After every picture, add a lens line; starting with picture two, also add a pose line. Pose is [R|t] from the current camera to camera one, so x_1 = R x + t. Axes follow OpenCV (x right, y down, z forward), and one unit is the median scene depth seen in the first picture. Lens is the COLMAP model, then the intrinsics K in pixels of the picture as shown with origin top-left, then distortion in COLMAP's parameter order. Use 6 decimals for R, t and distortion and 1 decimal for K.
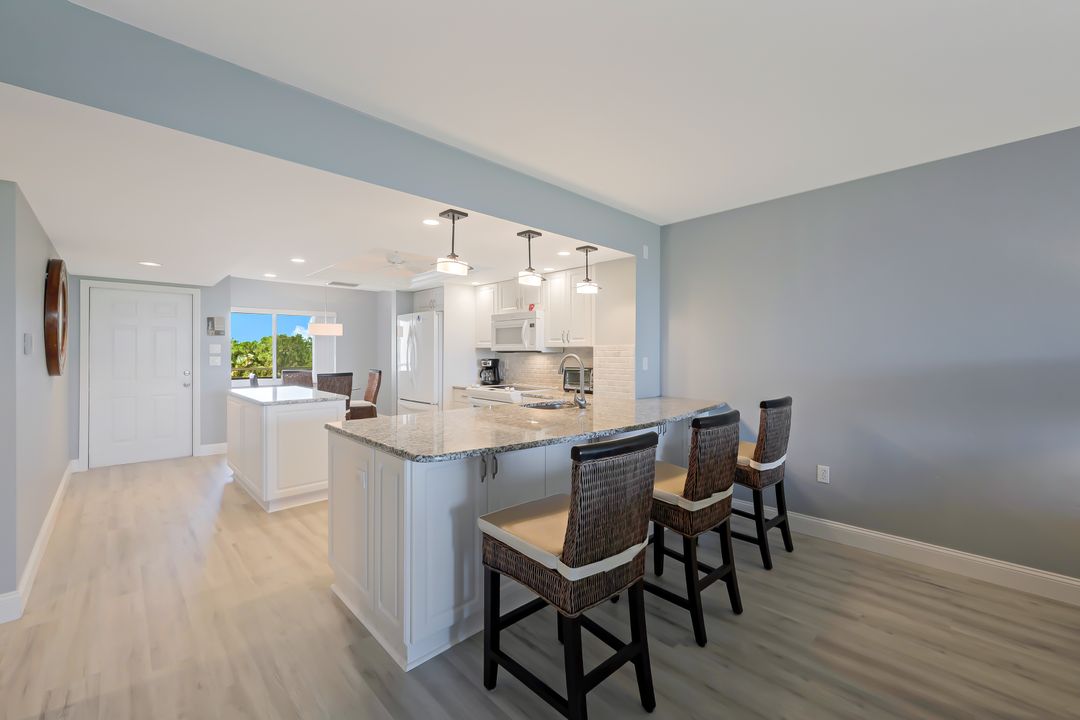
lens RADIAL K [[435.8, 0, 542.8], [0, 435.8, 359.2], [0, 0, 1]] dist [-0.003590, 0.000181]
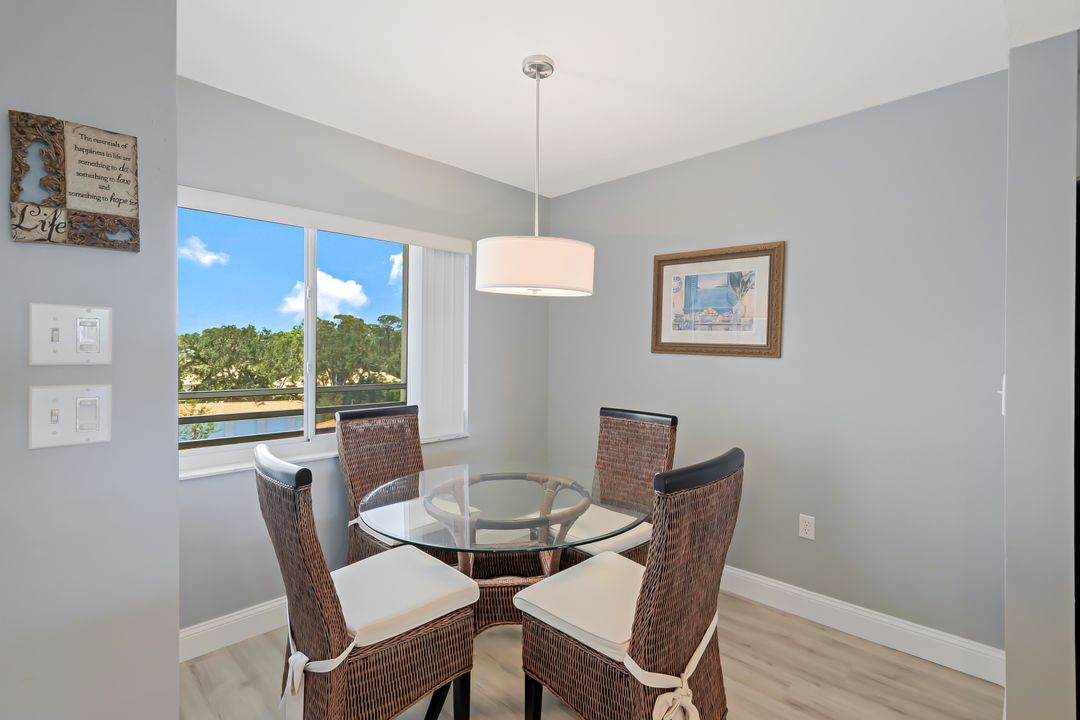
lens RADIAL K [[503.0, 0, 541.0], [0, 503.0, 363.4], [0, 0, 1]] dist [0.000550, -0.000391]
pose [[0.999780, 0.008663, 0.019098, -0.660061], [-0.008854, 0.999911, 0.009975, -0.018770], [-0.019010, -0.010141, 0.999768, 0.914232]]
